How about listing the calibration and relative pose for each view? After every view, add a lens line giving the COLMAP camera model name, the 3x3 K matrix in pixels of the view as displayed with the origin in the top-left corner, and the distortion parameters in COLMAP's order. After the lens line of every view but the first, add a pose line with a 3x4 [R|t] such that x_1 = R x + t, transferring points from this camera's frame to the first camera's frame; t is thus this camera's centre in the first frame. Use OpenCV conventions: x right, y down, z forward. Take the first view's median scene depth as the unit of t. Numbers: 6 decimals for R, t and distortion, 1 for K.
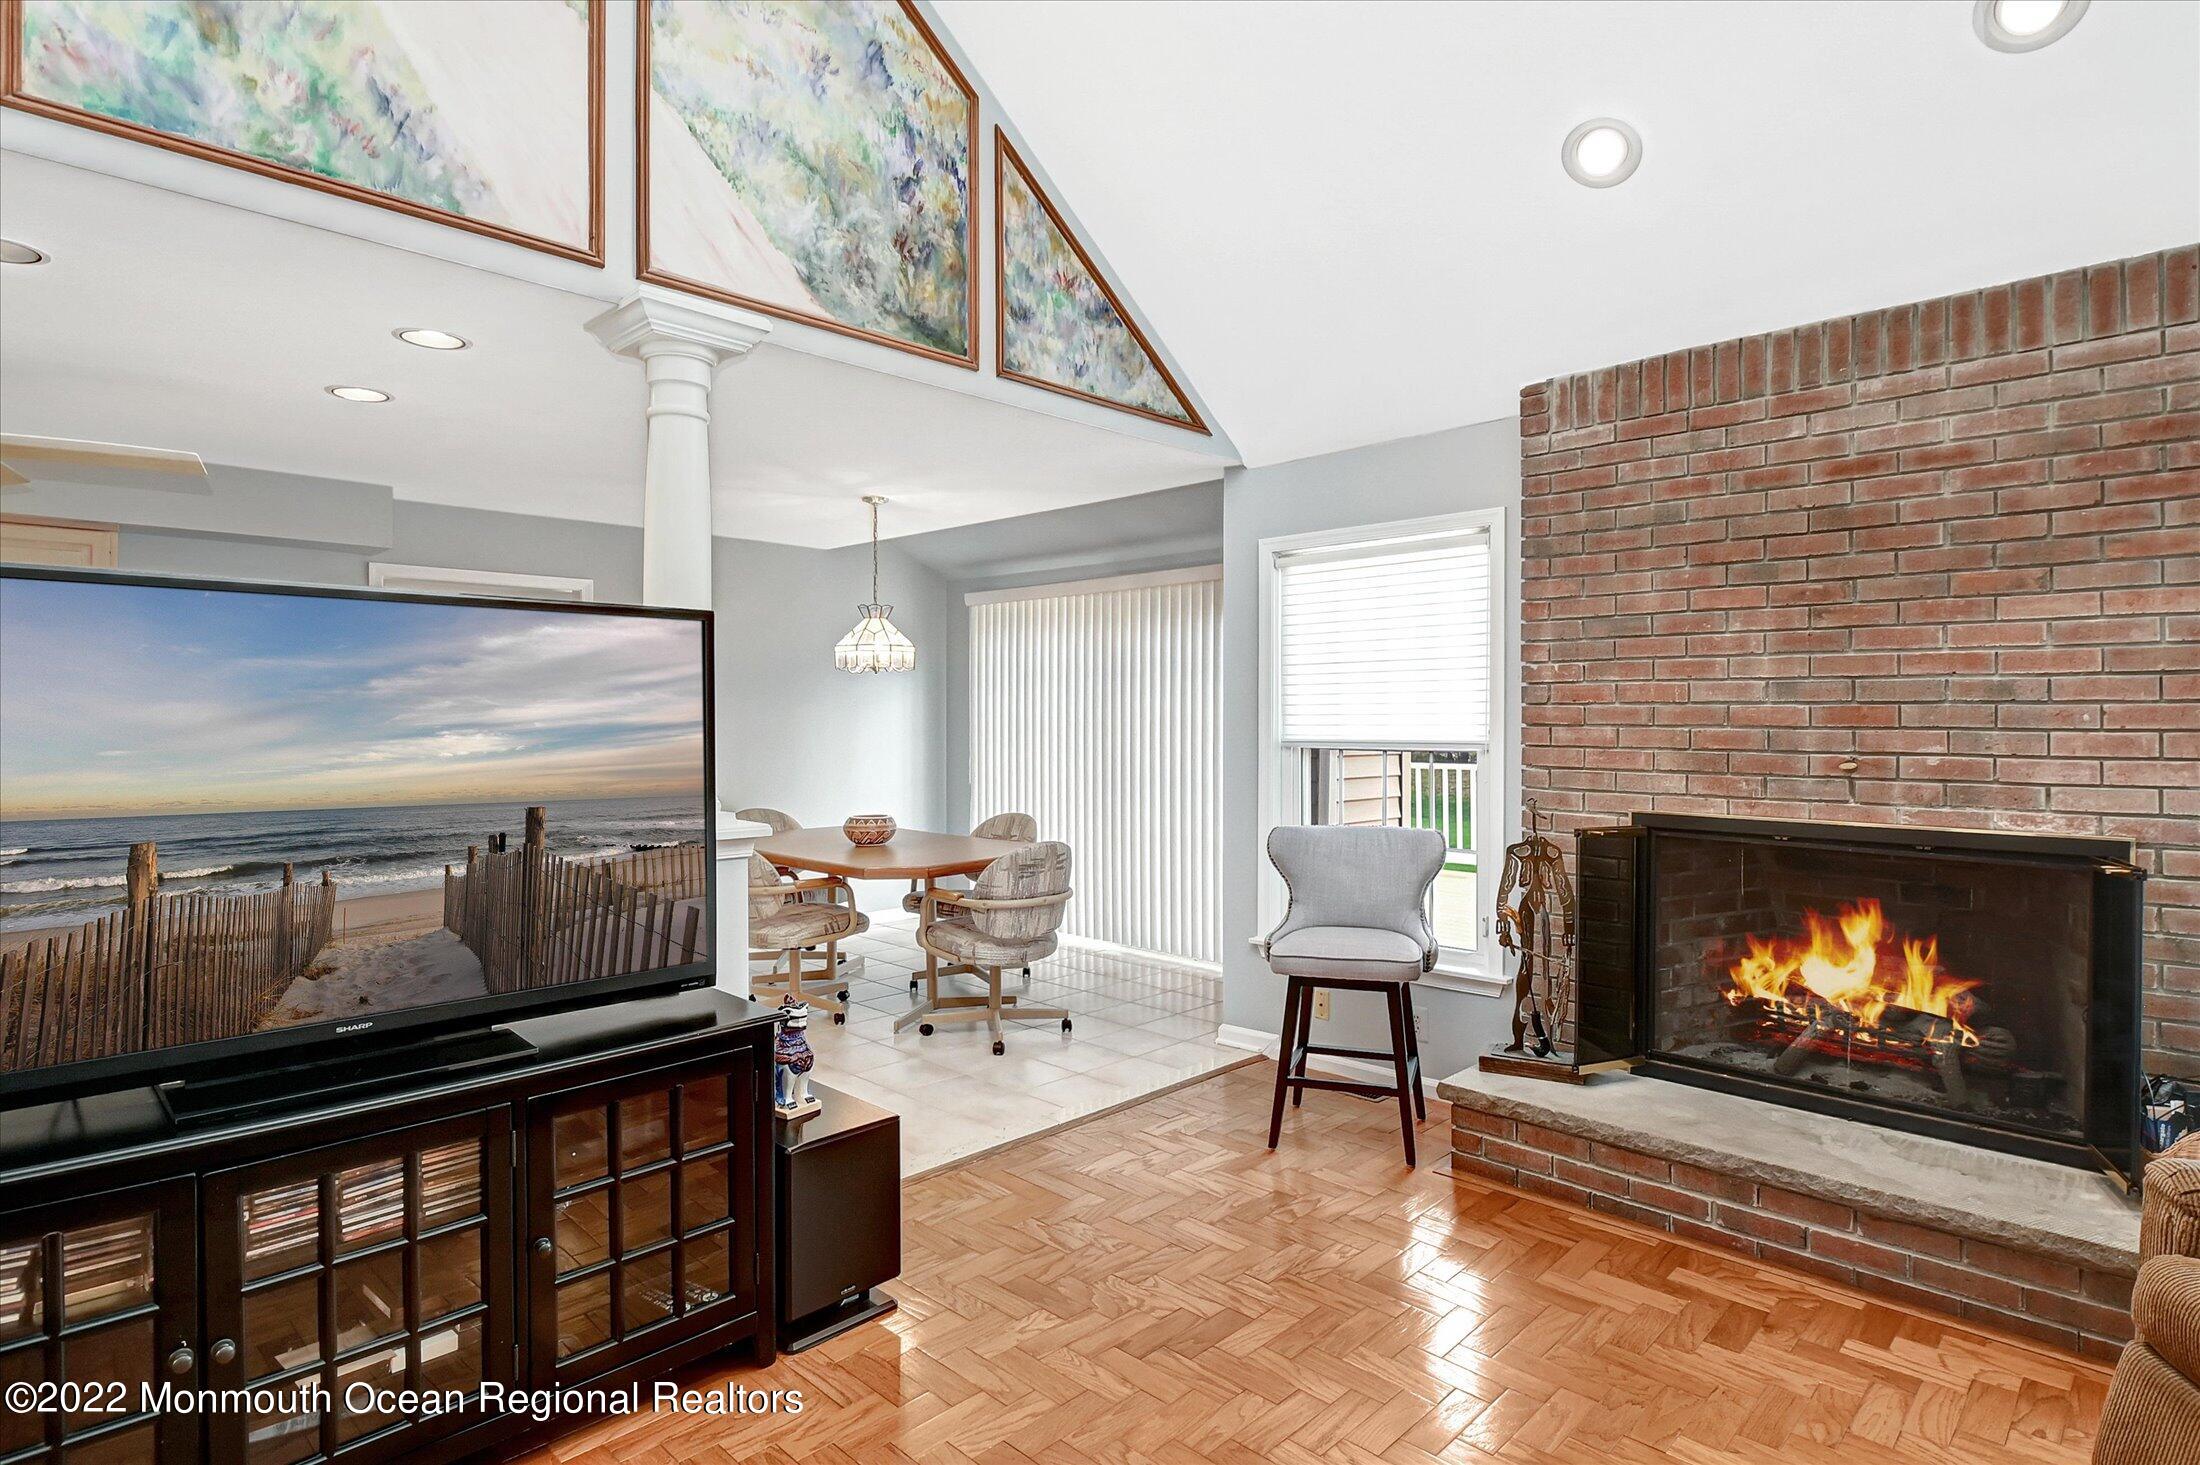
lens RADIAL K [[1163.7, 0, 1126.7], [0, 1163.7, 722.9], [0, 0, 1]] dist [0.004794, -0.008560]
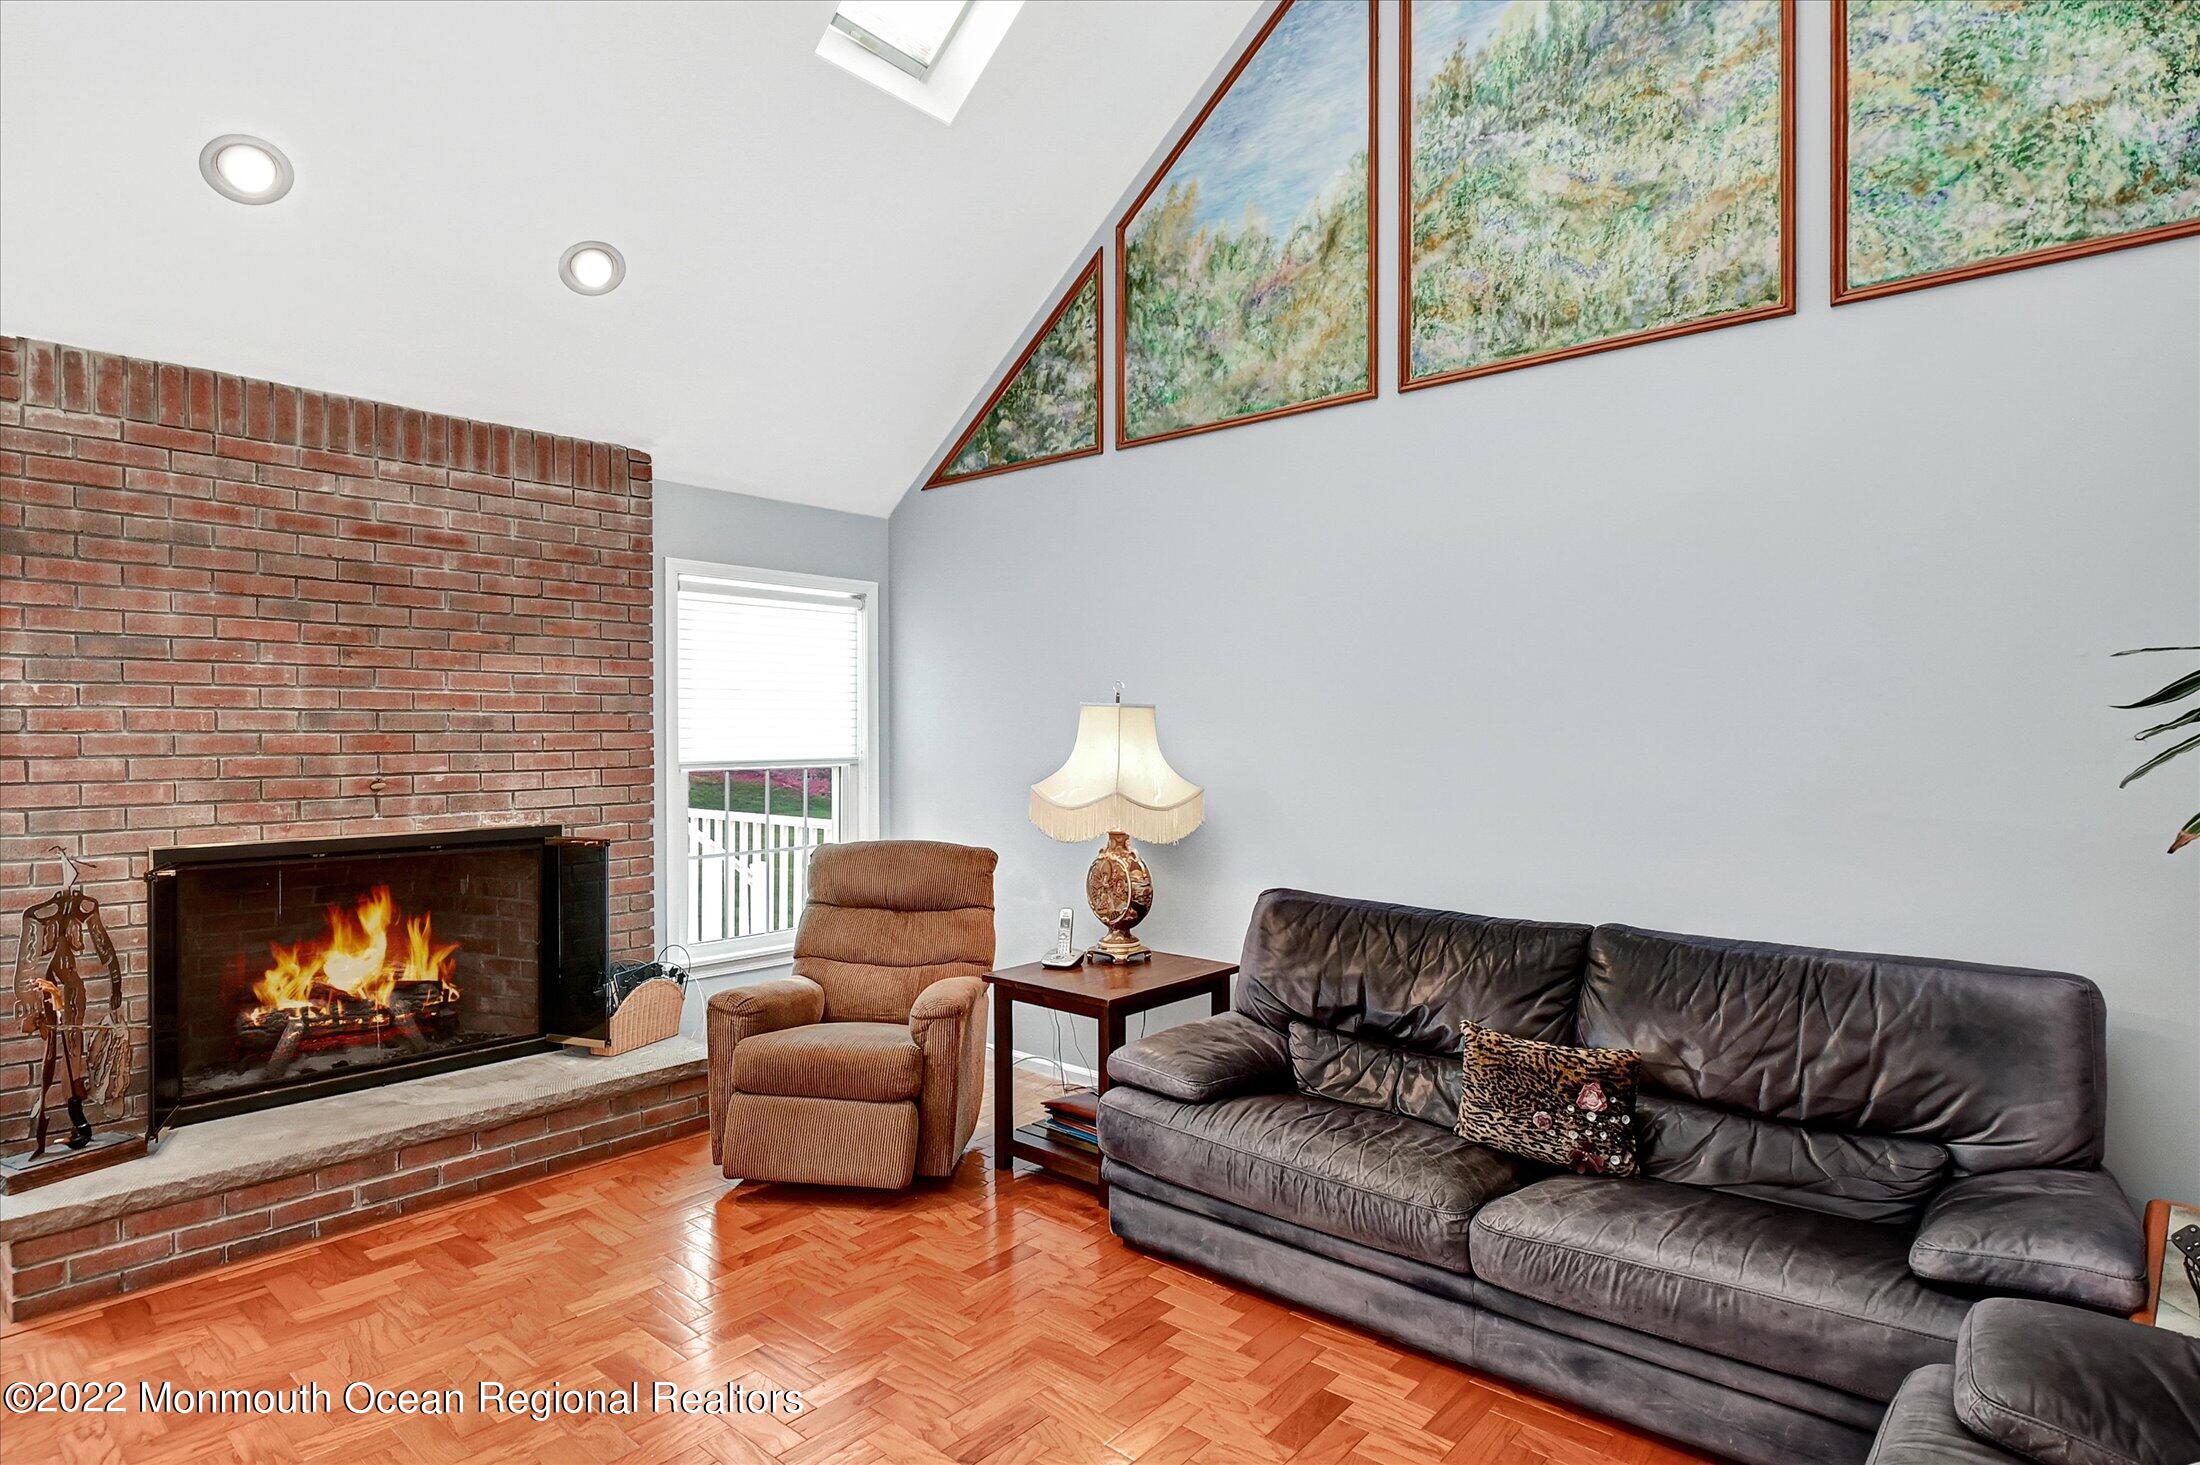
lens RADIAL K [[1151.7, 0, 1110.4], [0, 1151.7, 741.4], [0, 0, 1]] dist [0.003223, -0.010119]
pose [[-0.063686, -0.014540, 0.997864, -0.566645], [0.005161, 0.999876, 0.014898, -0.020554], [-0.997957, 0.006099, -0.063603, 0.324824]]
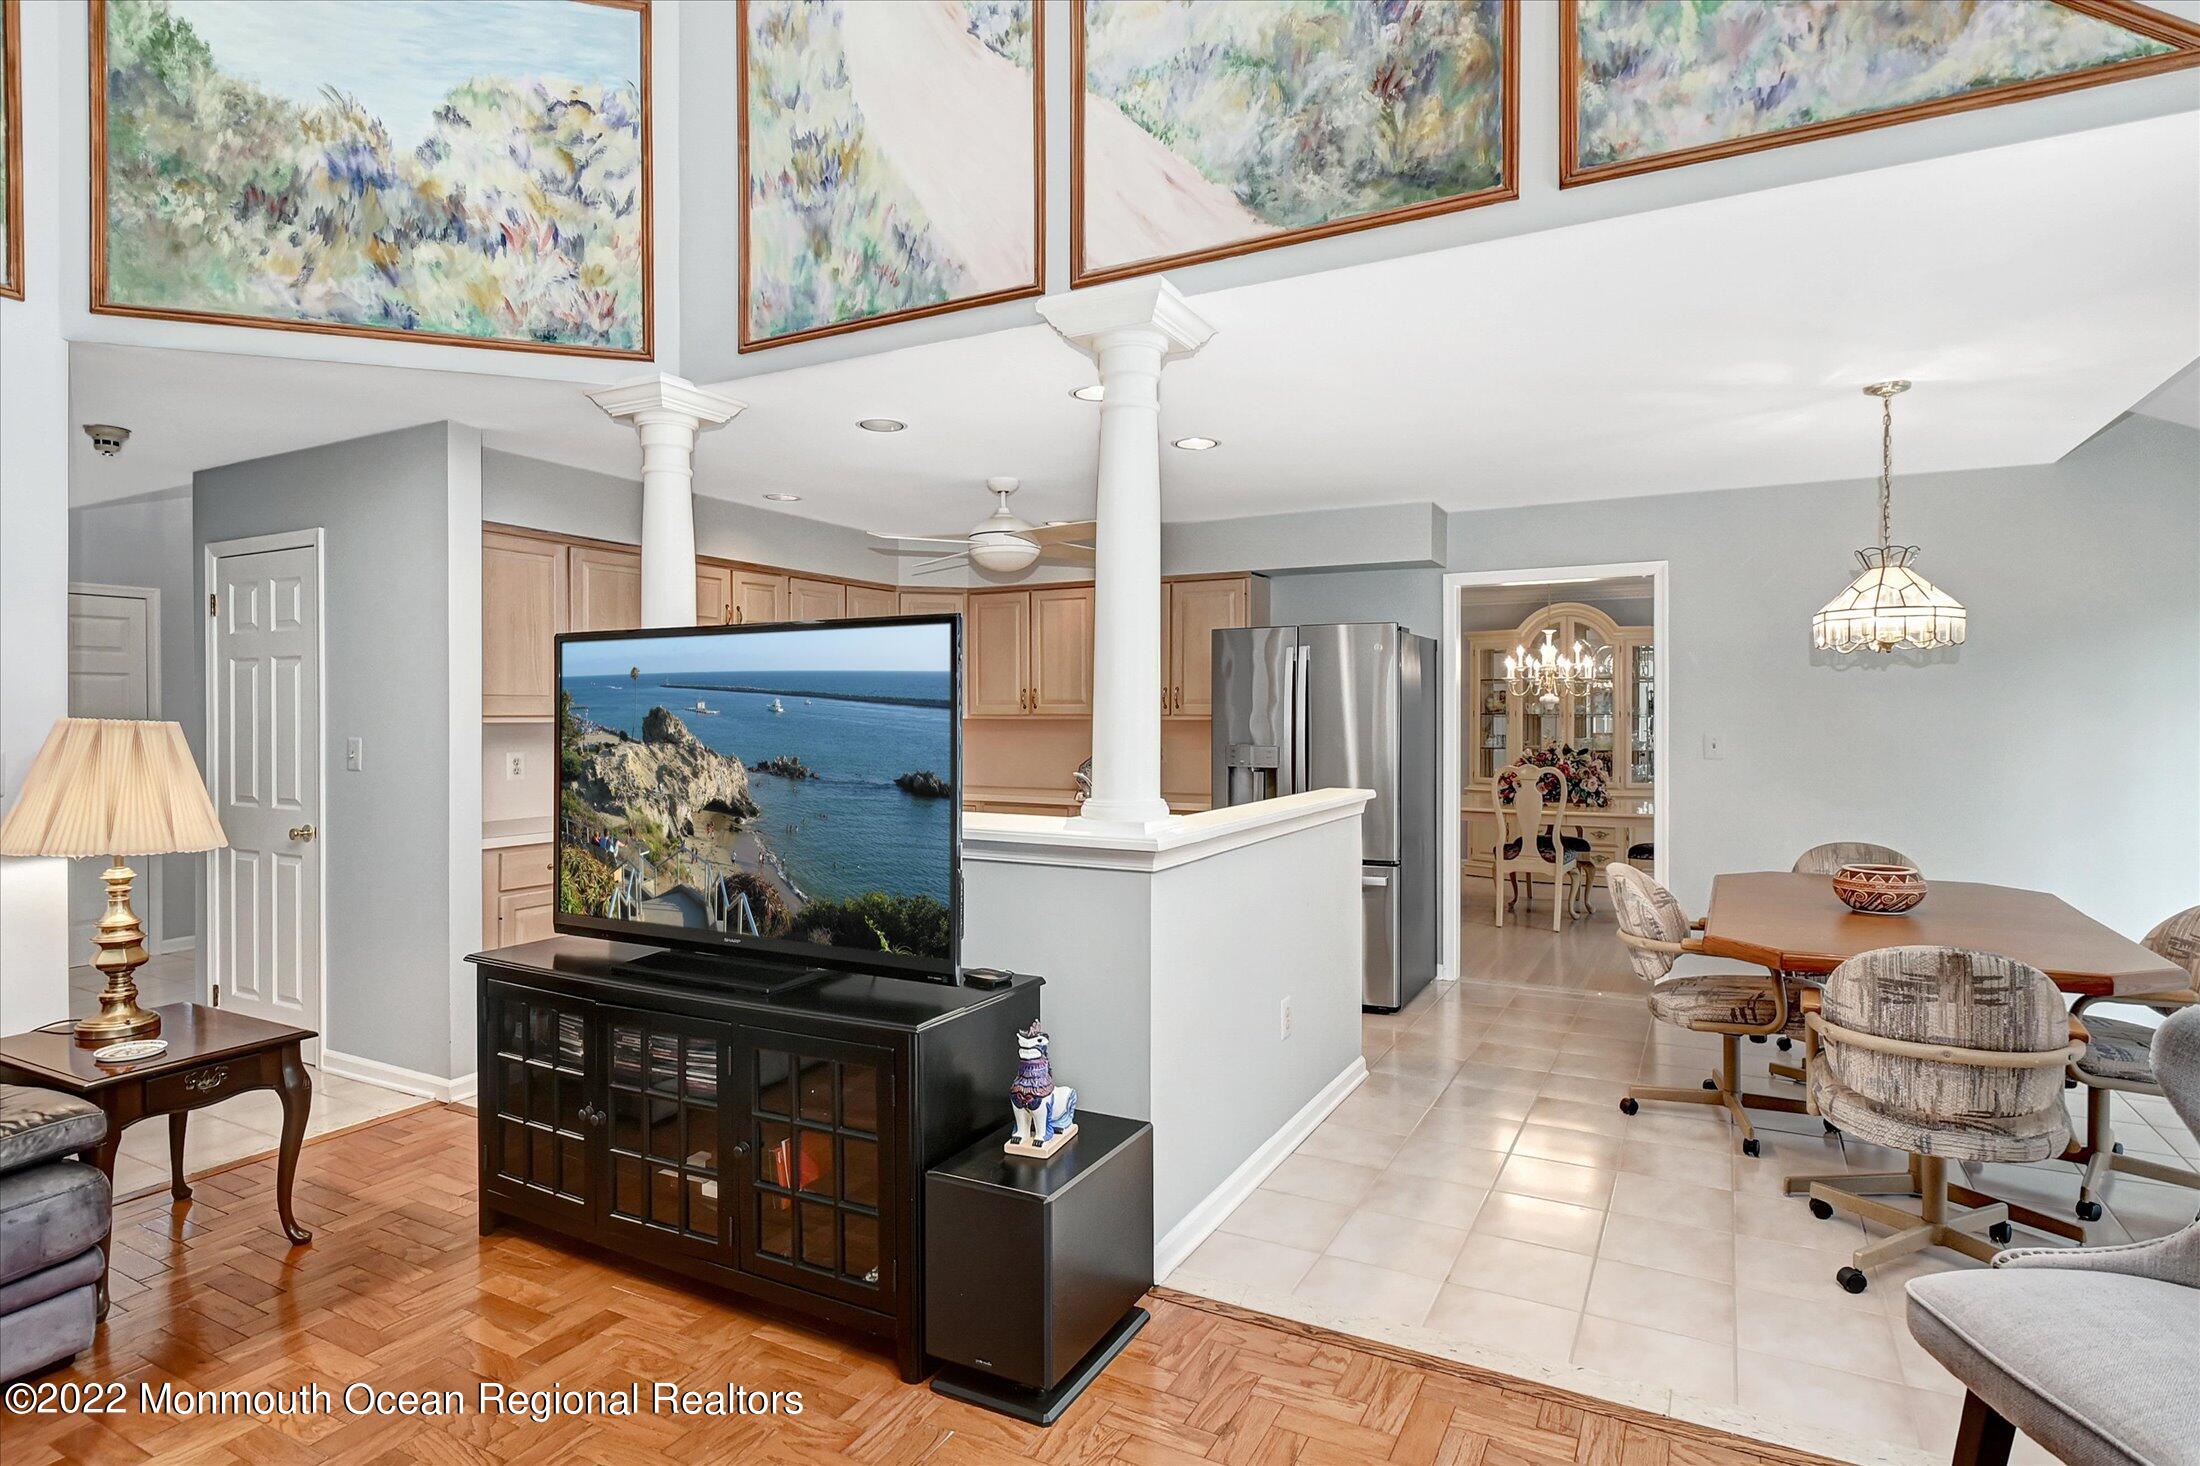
lens RADIAL K [[1161.4, 0, 1093.9], [0, 1161.4, 718.9], [0, 0, 1]] dist [0.002483, -0.001503]
pose [[0.264643, 0.002372, -0.964343, 0.500063], [-0.005035, 0.999987, 0.001078, -0.005425], [0.964333, 0.004571, 0.264652, 0.662703]]
